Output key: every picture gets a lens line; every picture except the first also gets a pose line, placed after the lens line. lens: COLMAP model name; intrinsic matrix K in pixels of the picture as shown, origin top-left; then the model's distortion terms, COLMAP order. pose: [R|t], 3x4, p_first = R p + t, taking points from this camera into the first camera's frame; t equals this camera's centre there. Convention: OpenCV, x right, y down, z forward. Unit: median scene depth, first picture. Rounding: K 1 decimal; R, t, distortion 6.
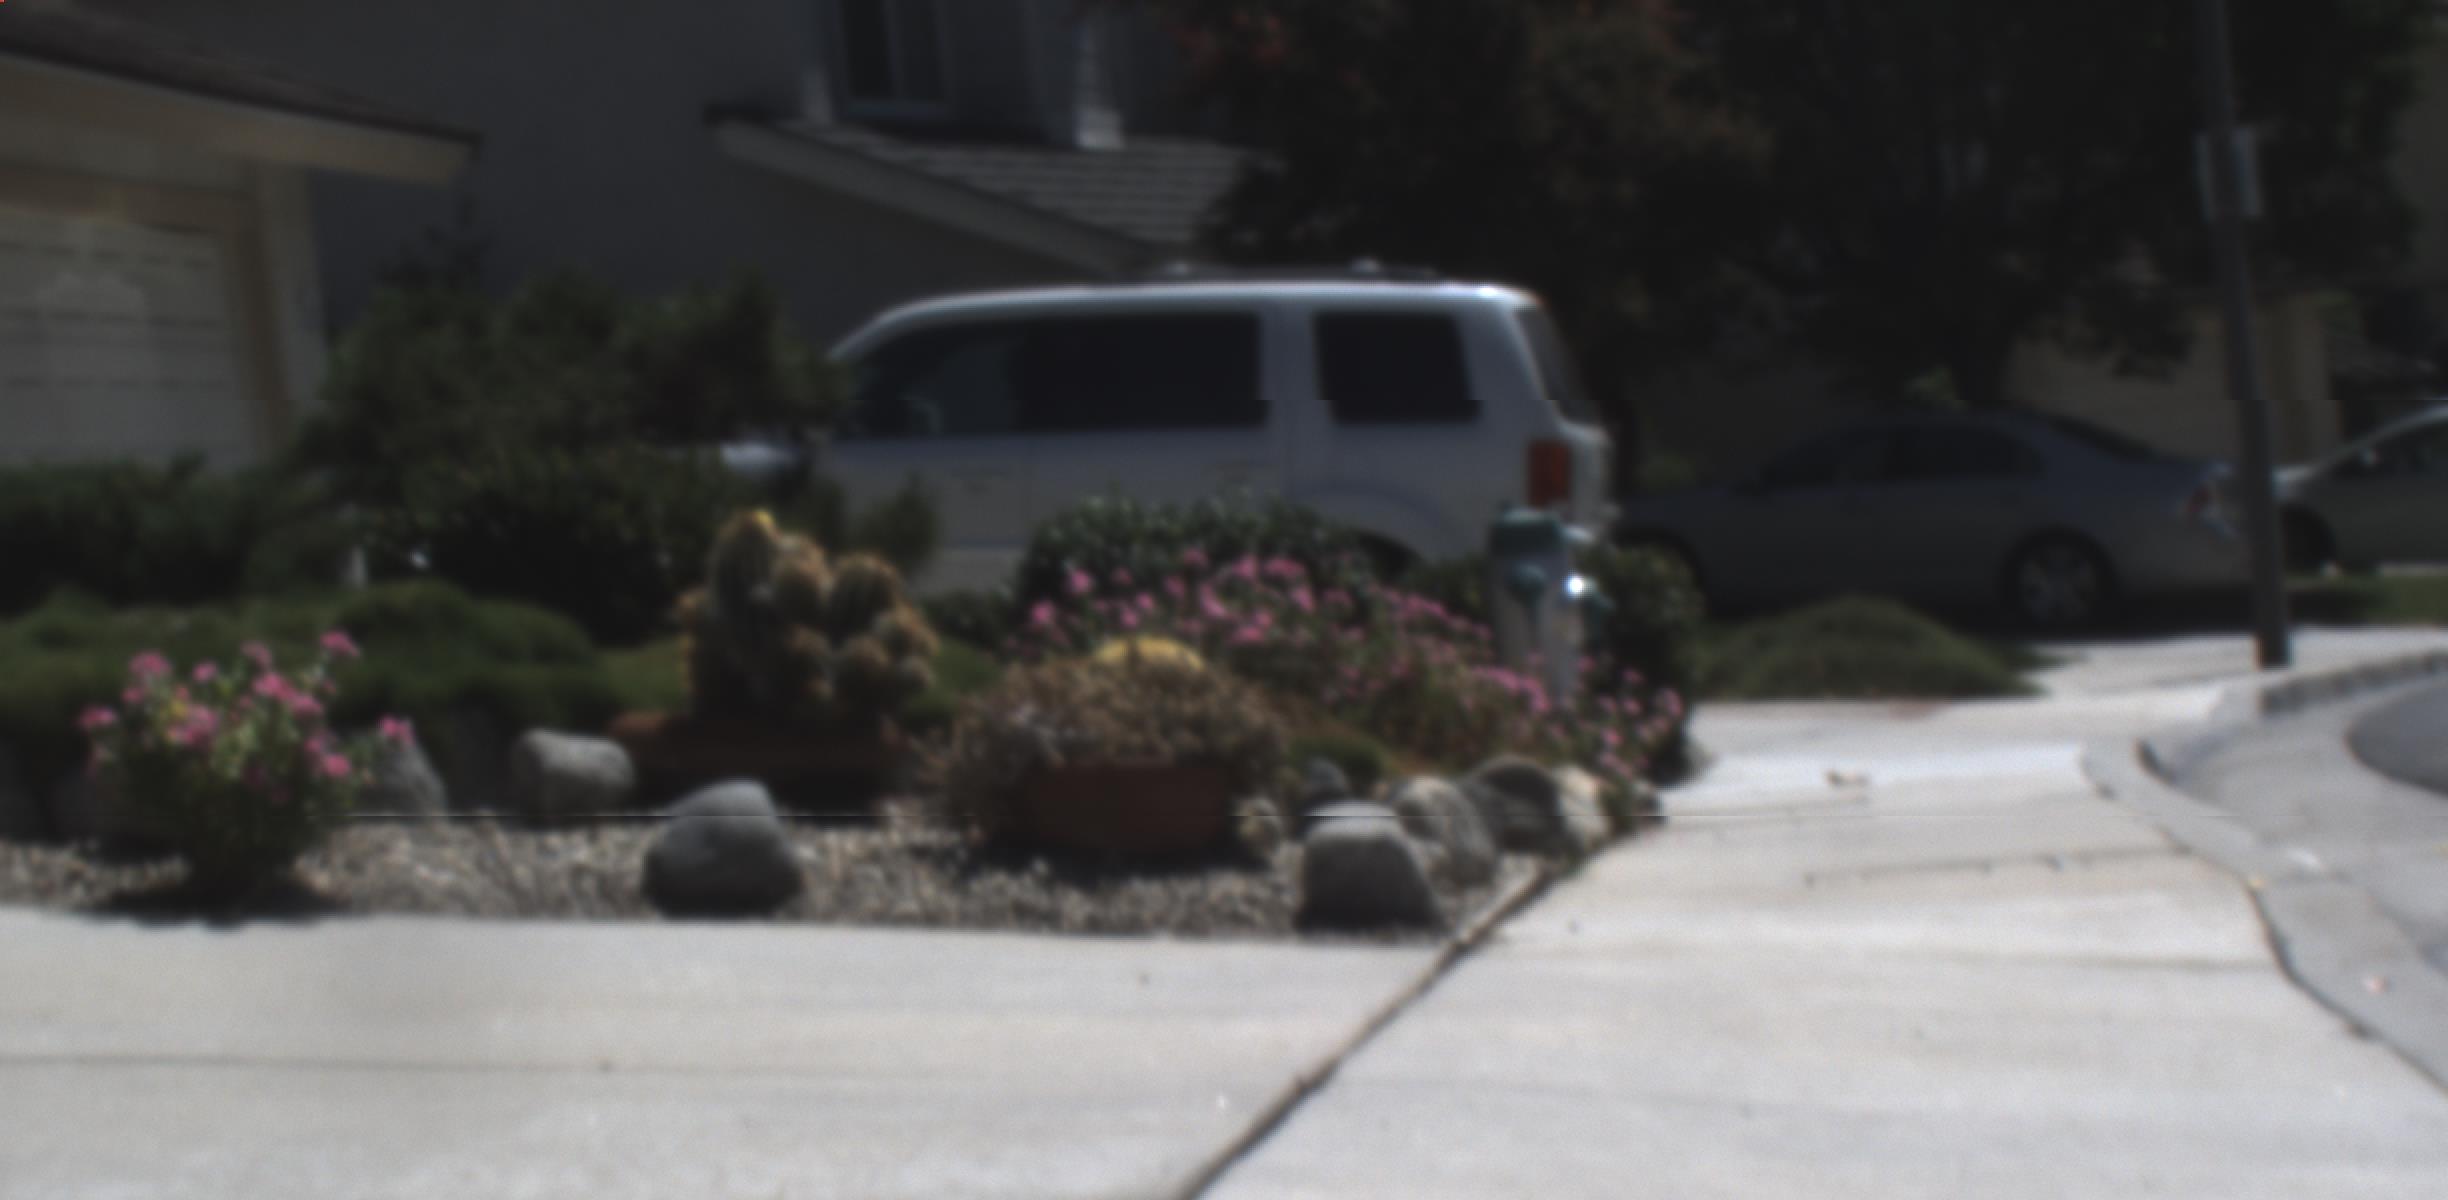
lens RADIAL K [[5037.5, 0, 1126.8], [0, 5037.5, 603.8], [0, 0, 1]] dist [-0.000762, -1.595284]
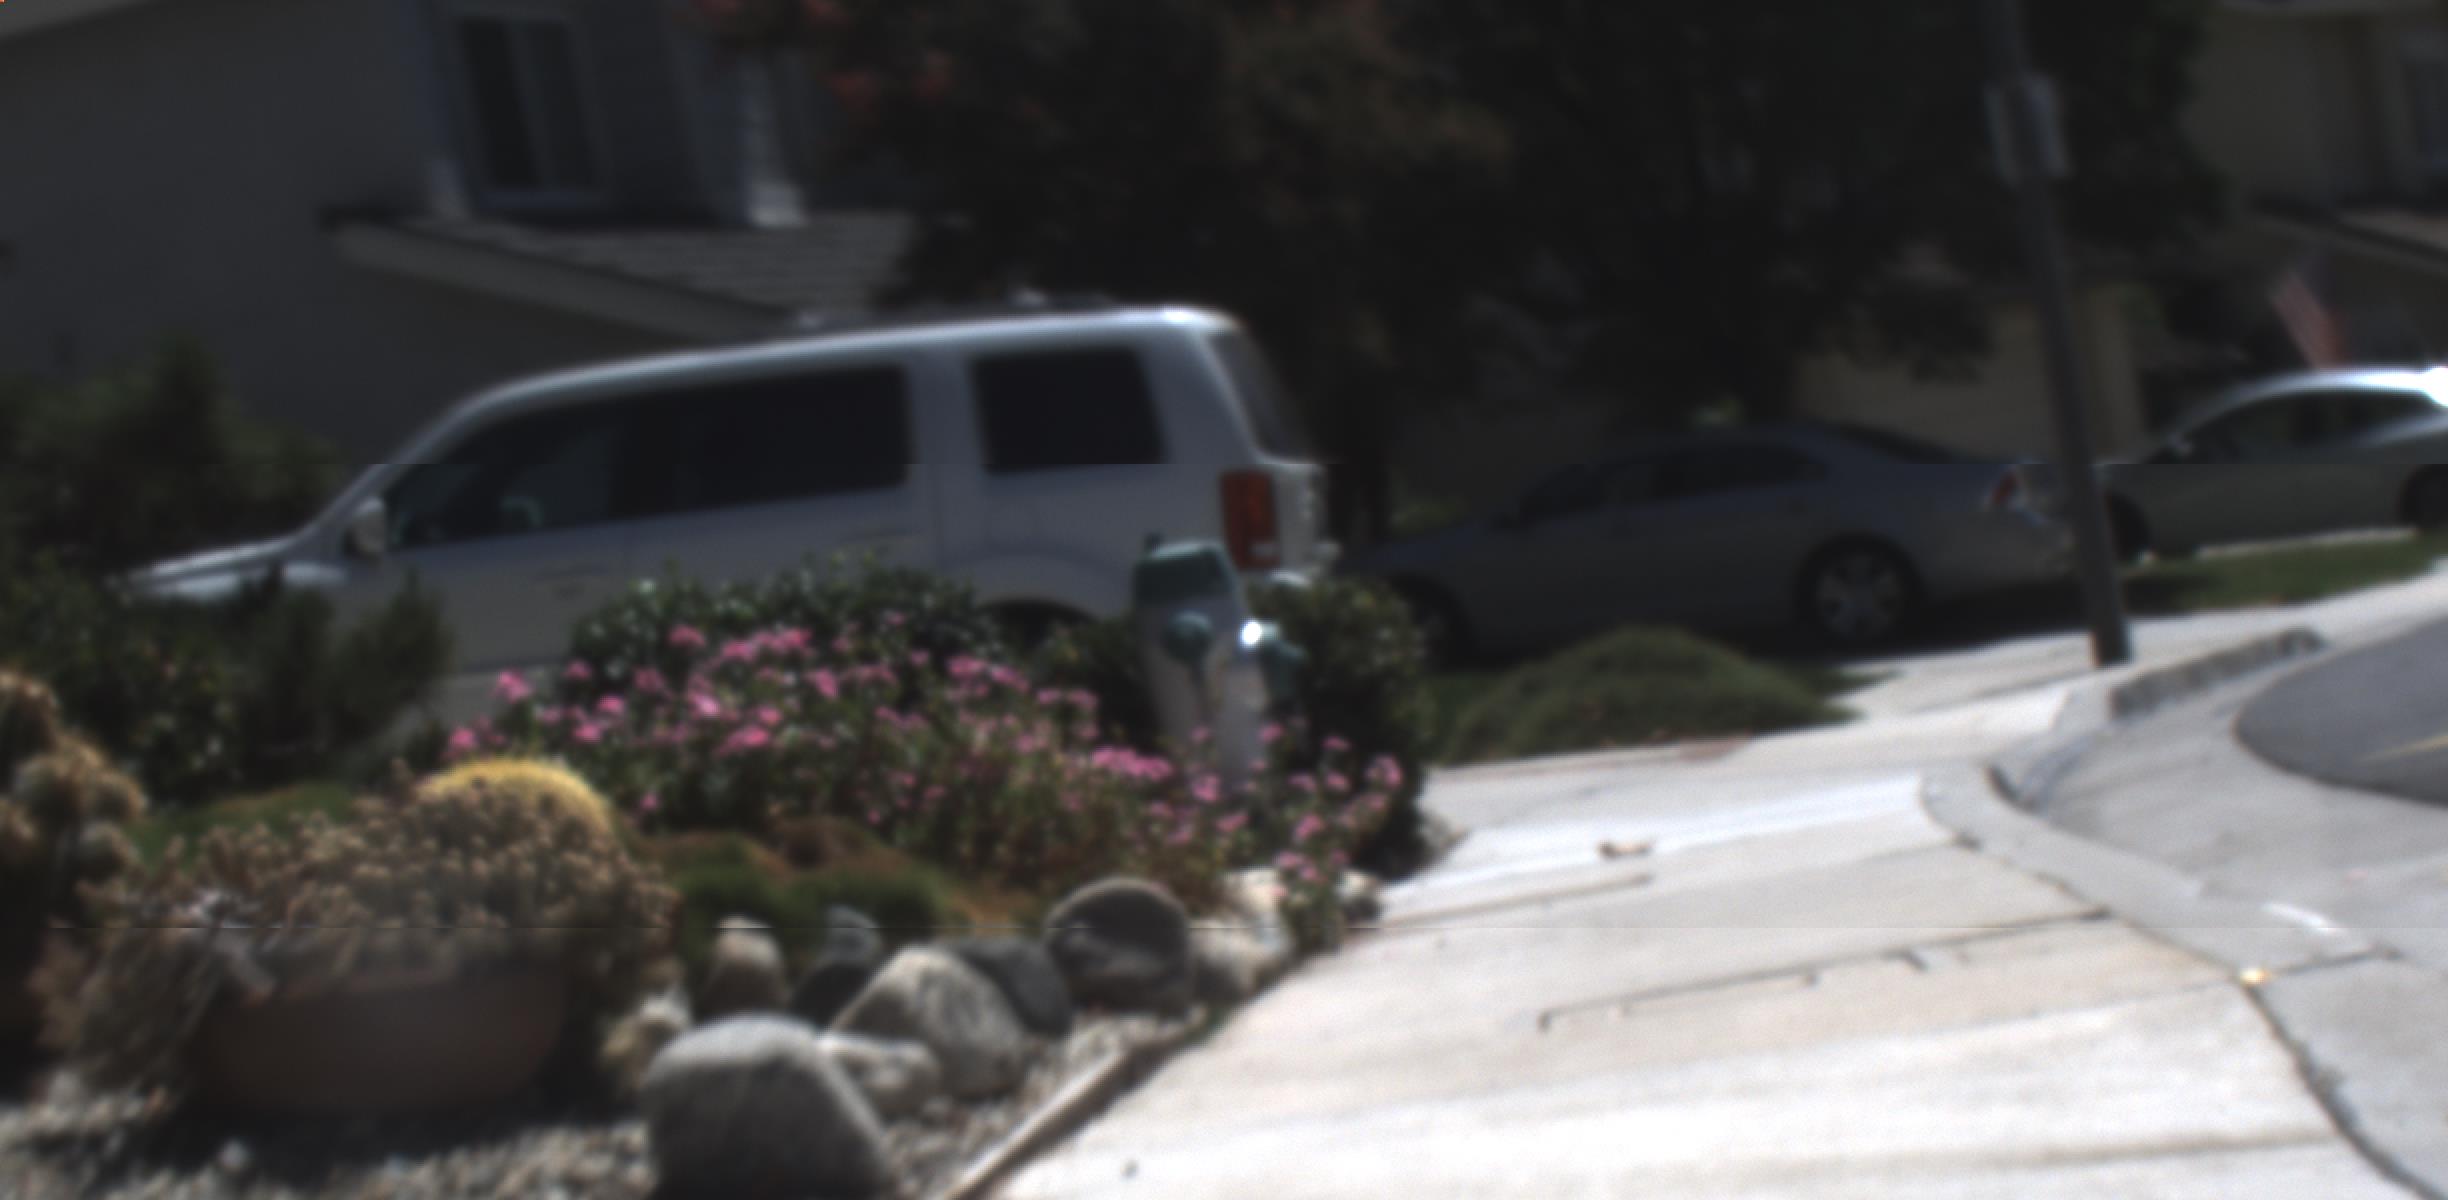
lens RADIAL K [[5037.5, 0, 1126.8], [0, 5037.5, 603.8], [0, 0, 1]] dist [-0.000762, -1.595284]
pose [[0.994759, -0.093711, 0.040911, 0.026049], [0.094541, 0.995343, -0.018833, 0.003095], [-0.038956, 0.022602, 0.998985, 0.153951]]
